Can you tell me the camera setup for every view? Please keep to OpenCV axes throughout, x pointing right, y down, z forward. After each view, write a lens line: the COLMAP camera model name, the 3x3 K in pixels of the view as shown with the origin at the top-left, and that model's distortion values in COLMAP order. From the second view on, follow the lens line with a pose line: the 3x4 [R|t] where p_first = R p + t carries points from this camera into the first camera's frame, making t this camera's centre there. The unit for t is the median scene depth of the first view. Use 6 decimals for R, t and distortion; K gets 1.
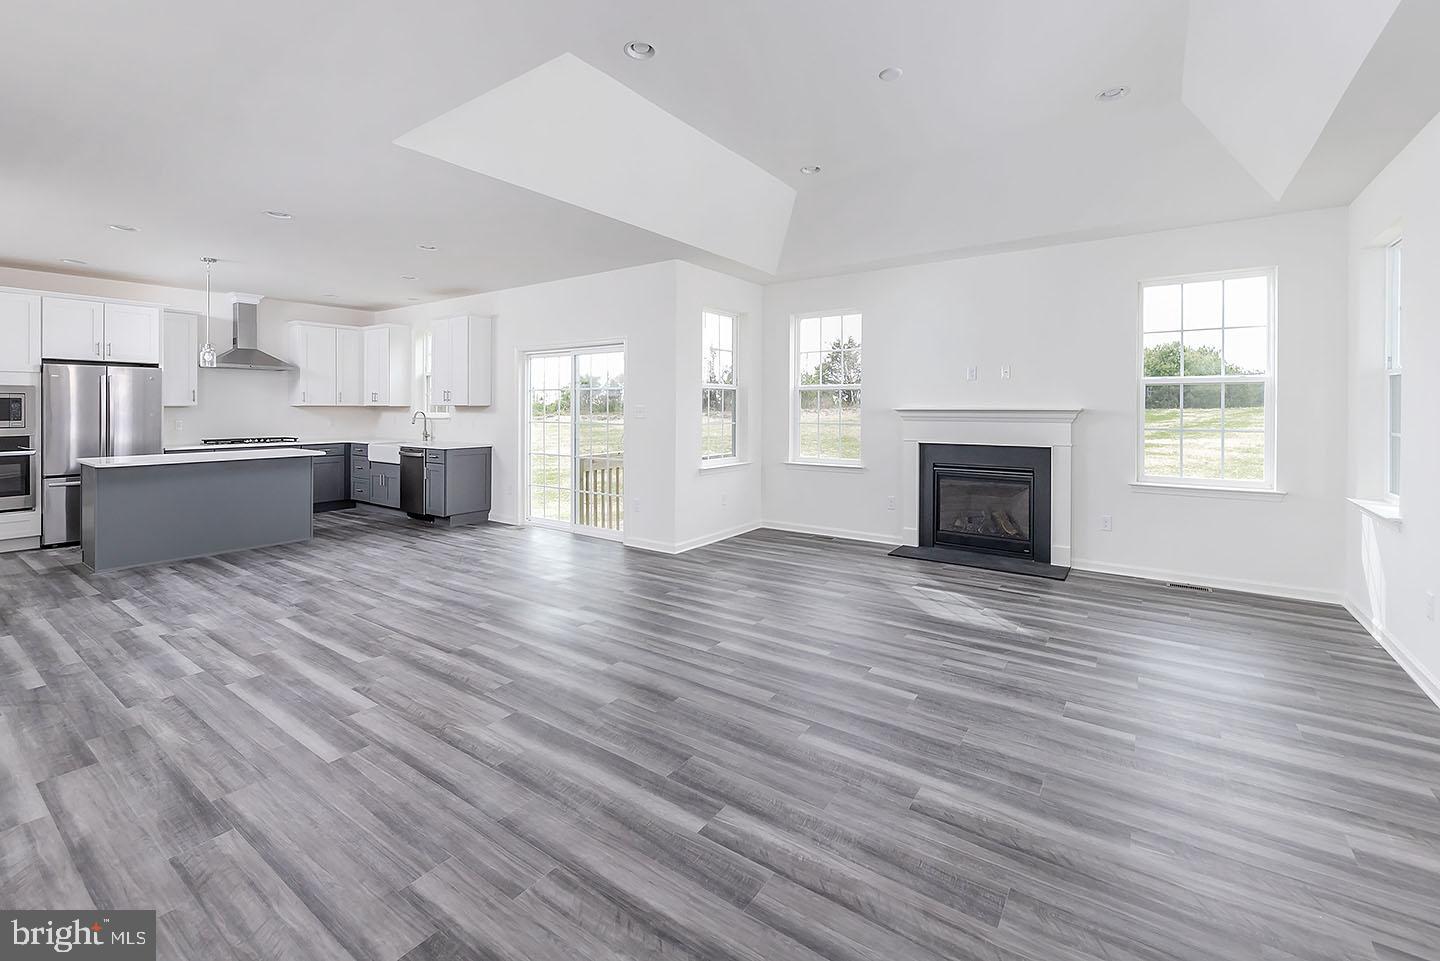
lens RADIAL K [[604.7, 0, 652.8], [0, 604.7, 411.0], [0, 0, 1]] dist [-0.002024, -0.000833]
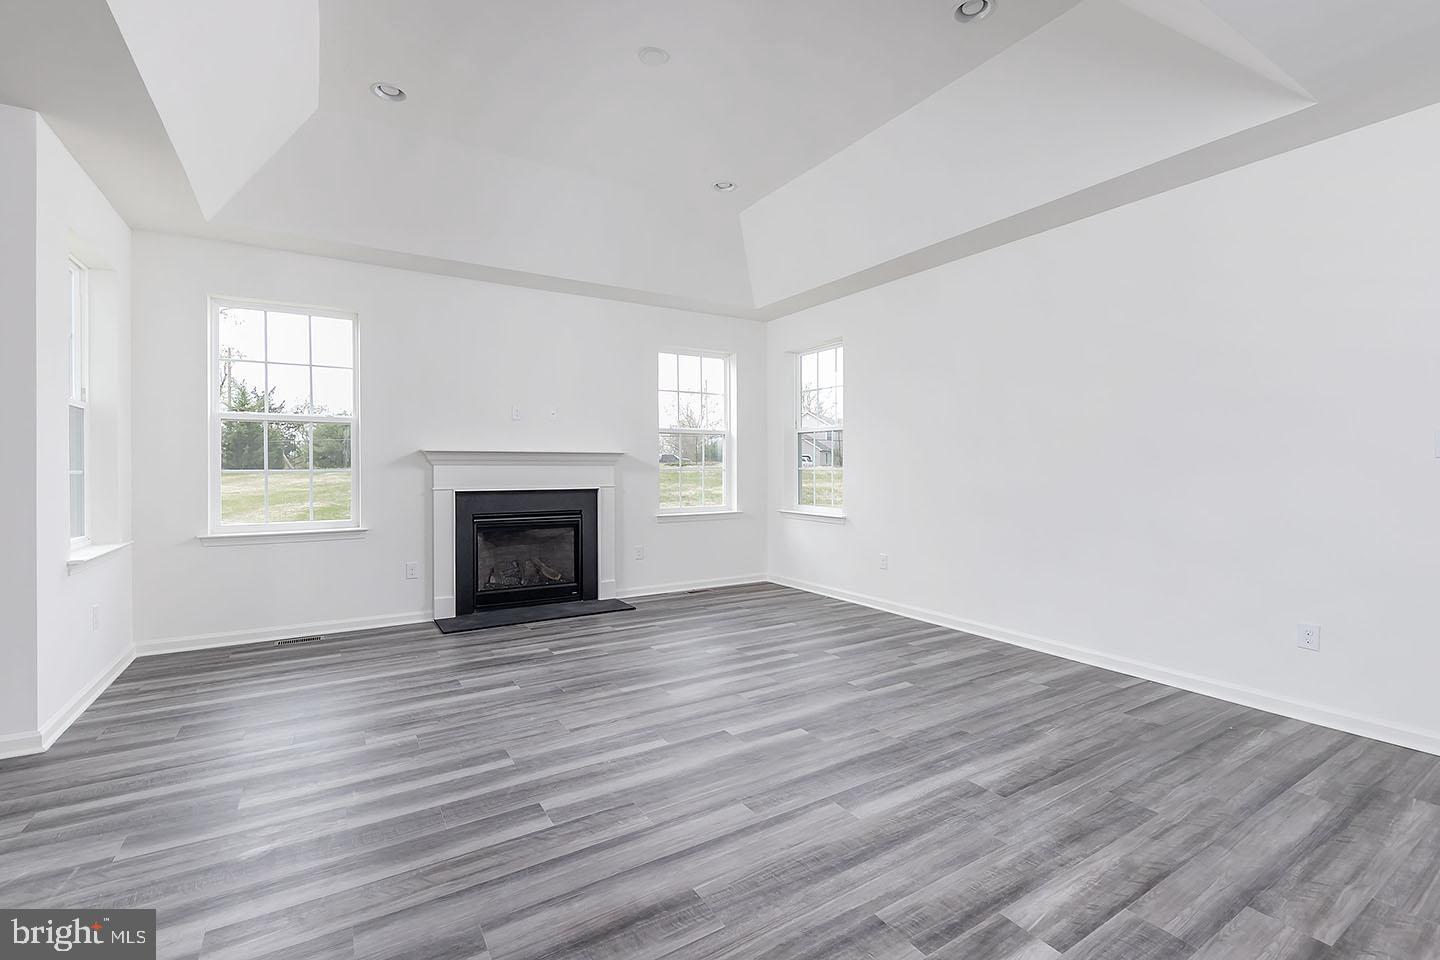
lens RADIAL K [[637.9, 0, 719.0], [0, 637.9, 455.6], [0, 0, 1]] dist [0.002467, -0.001006]
pose [[0.314636, 0.023521, 0.948921, -0.360163], [0.001041, 0.999684, -0.025124, 0.033534], [-0.949212, 0.008893, 0.314513, 0.485276]]
